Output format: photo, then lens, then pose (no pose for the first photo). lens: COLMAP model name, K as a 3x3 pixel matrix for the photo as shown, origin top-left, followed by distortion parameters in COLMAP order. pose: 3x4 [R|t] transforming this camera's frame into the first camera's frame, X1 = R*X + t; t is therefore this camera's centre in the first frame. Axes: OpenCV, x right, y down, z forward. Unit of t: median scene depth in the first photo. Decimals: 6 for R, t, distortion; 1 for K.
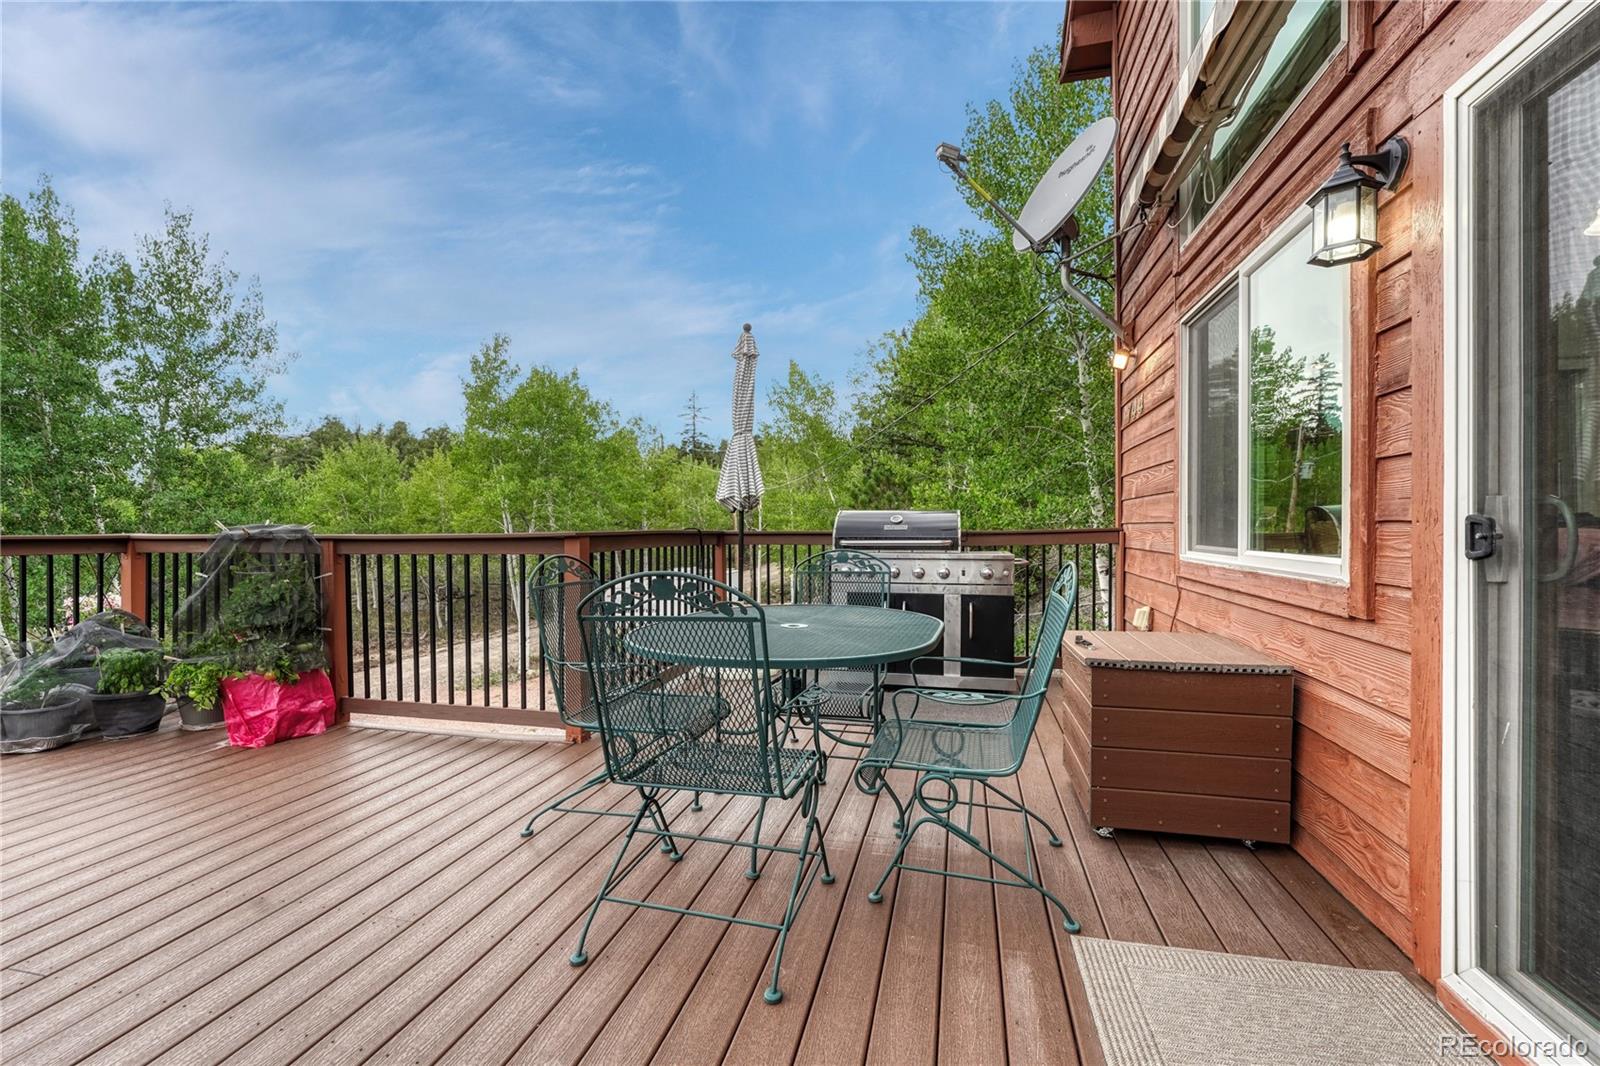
lens RADIAL K [[648.1, 0, 799.0], [0, 648.1, 533.6], [0, 0, 1]] dist [-0.002491, 0.000276]
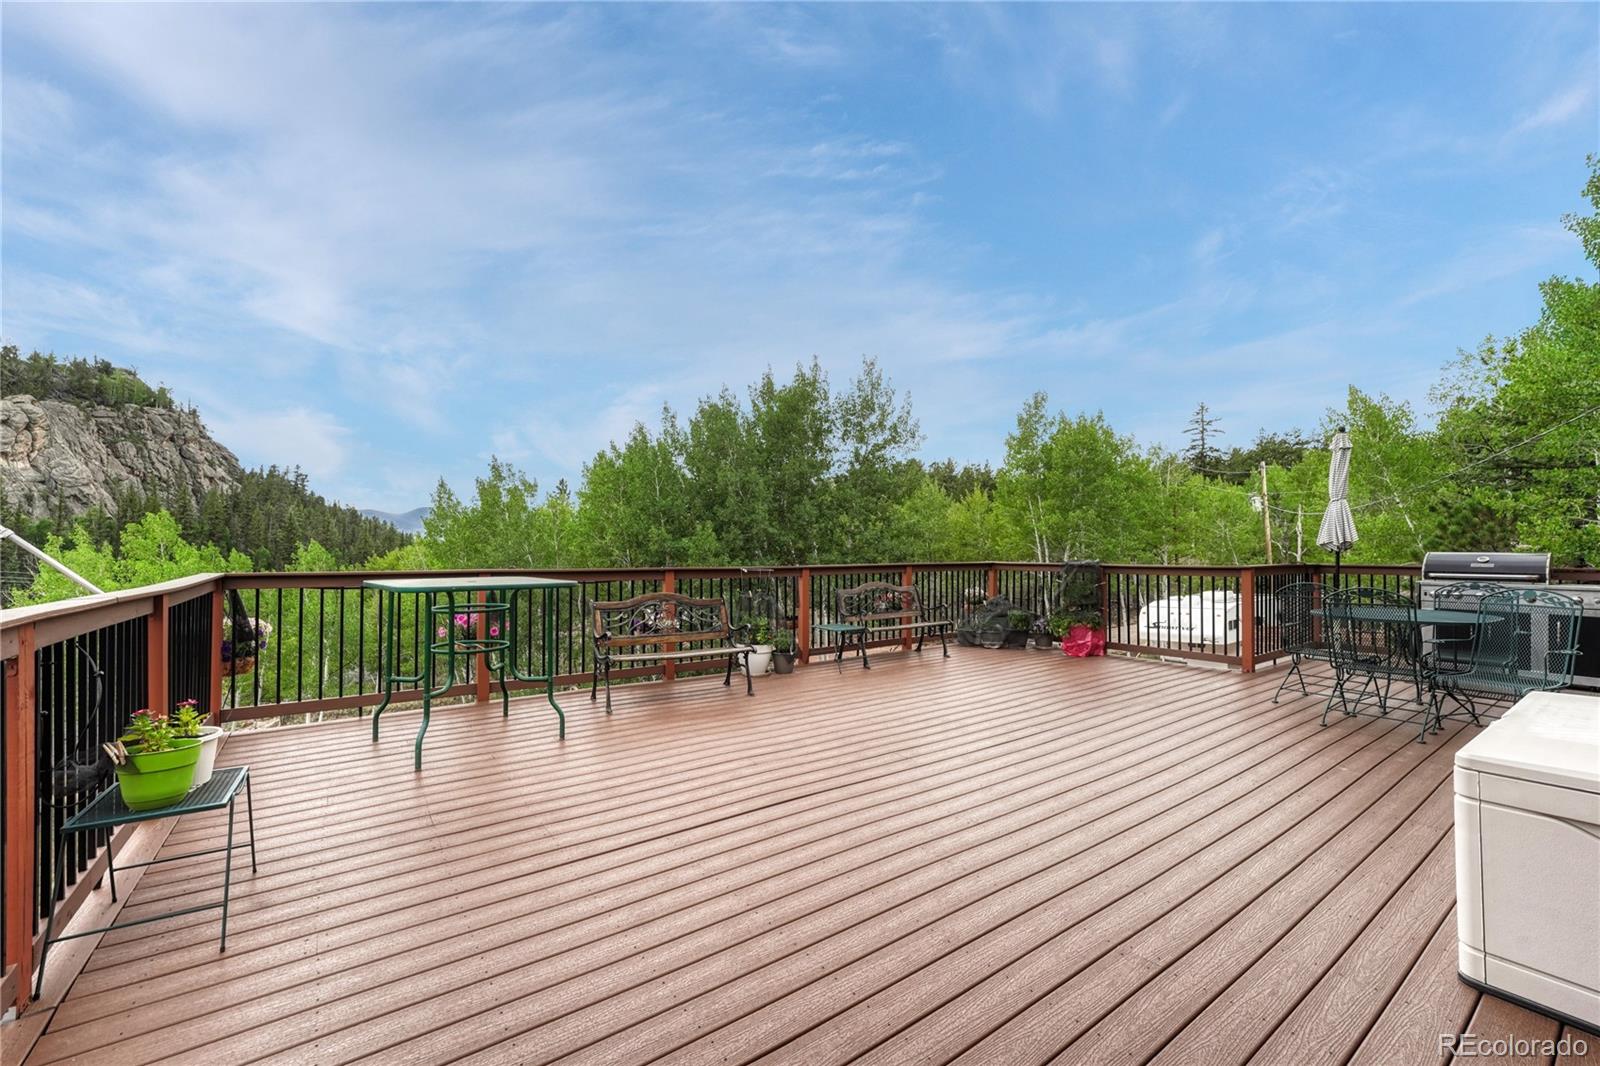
lens RADIAL K [[648.1, 0, 808.1], [0, 648.1, 539.7], [0, 0, 1]] dist [-0.002491, 0.000276]
pose [[0.771106, -0.004275, -0.636692, -0.035880], [-0.009209, 0.999798, -0.017866, -0.010651], [0.636640, 0.019640, 0.770911, -0.418078]]
